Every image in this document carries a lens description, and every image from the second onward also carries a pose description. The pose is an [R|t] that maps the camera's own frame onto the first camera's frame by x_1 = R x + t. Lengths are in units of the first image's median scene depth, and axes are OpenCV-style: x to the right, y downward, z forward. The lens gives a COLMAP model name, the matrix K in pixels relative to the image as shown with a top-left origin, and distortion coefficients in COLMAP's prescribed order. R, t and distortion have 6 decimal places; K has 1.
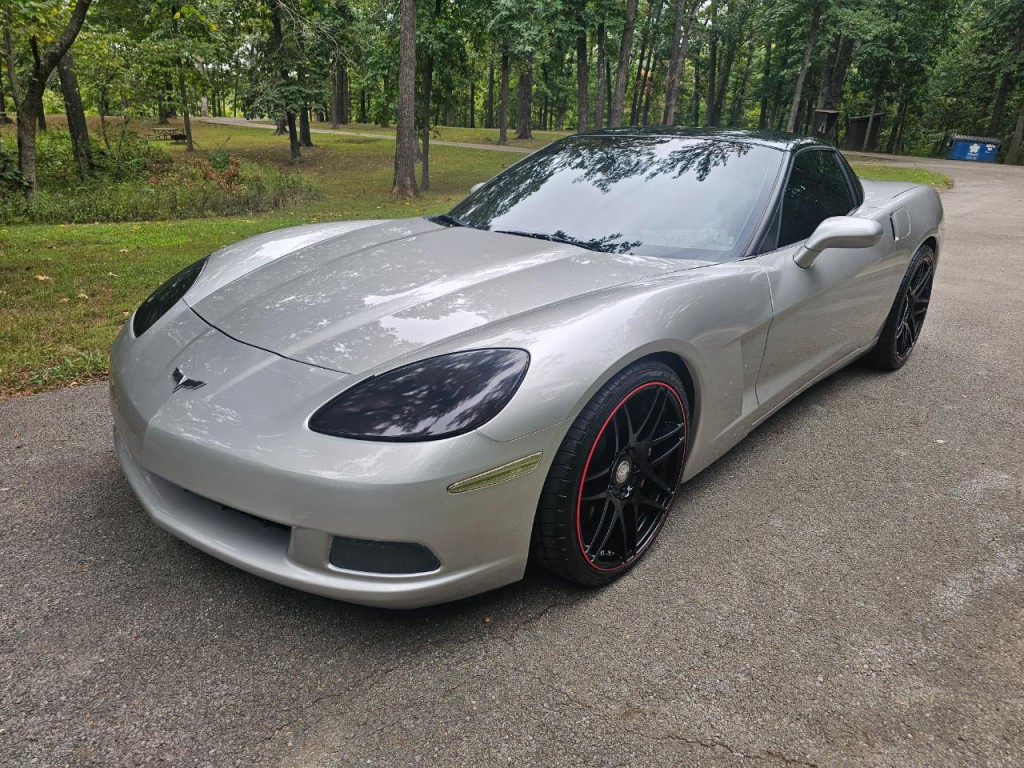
lens RADIAL K [[725.3, 0, 511.1], [0, 725.3, 388.0], [0, 0, 1]] dist [0.031018, -0.035663]
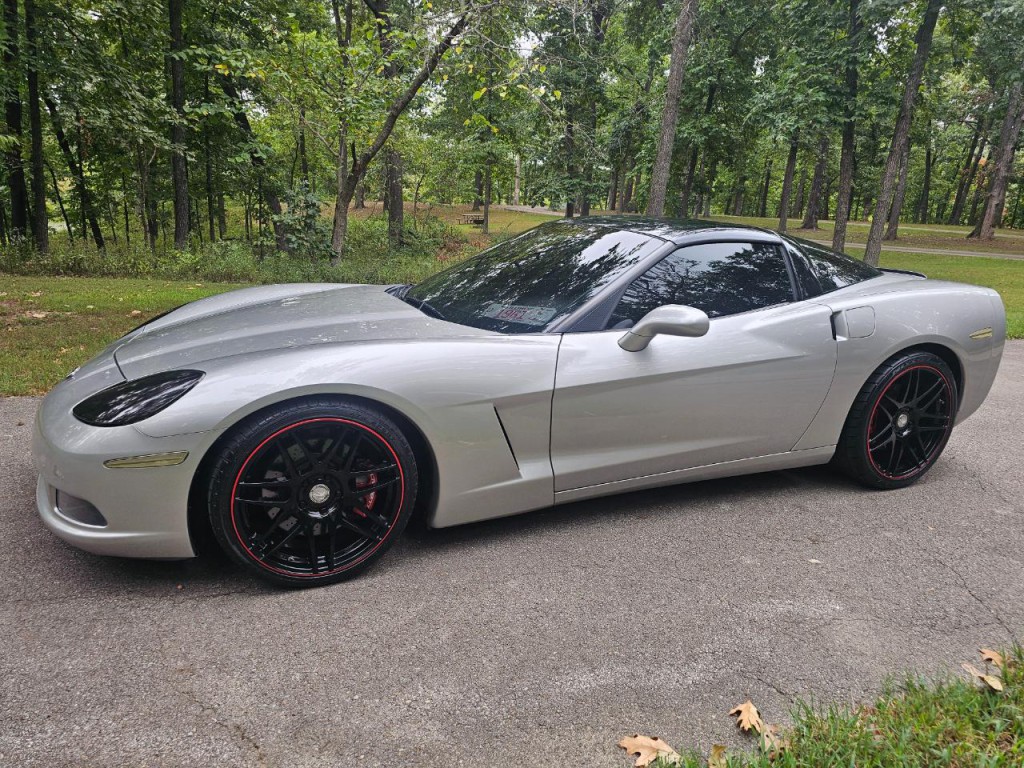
lens RADIAL K [[725.3, 0, 514.8], [0, 725.3, 390.2], [0, 0, 1]] dist [0.031018, -0.035663]
pose [[0.907272, 0.112462, -0.405227, 0.133590], [-0.155595, 0.984969, -0.075008, -0.001855], [0.390701, 0.131104, 0.911134, 0.004647]]
